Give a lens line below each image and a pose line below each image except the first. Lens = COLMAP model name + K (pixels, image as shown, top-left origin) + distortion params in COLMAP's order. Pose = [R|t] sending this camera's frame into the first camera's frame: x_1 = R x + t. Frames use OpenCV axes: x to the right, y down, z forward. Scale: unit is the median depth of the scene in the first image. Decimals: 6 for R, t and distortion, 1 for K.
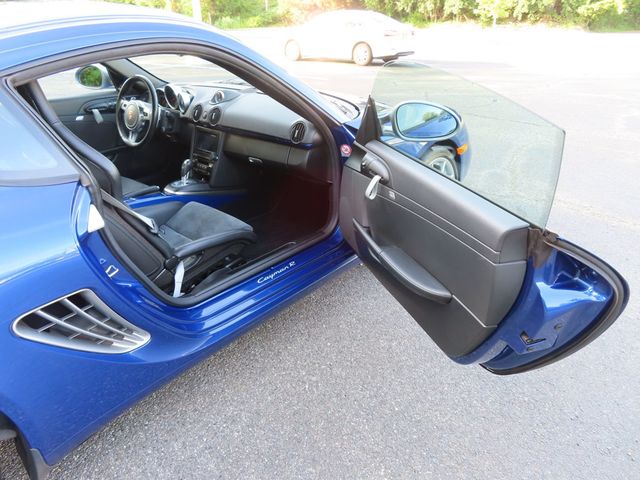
lens RADIAL K [[457.0, 0, 318.0], [0, 457.0, 240.5], [0, 0, 1]] dist [-0.013934, 0.011055]
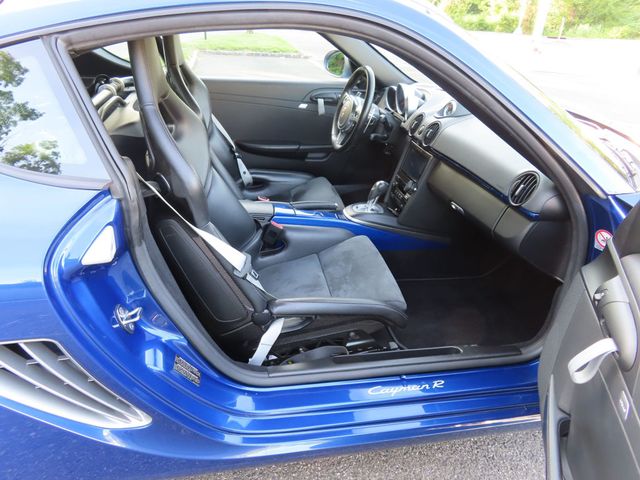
lens RADIAL K [[457.0, 0, 319.5], [0, 457.0, 240.3], [0, 0, 1]] dist [-0.013934, 0.011055]
pose [[0.784068, 0.318094, -0.532966, 0.079357], [-0.320413, 0.942862, 0.091363, -0.128622], [0.531576, 0.099135, 0.841189, 0.328950]]
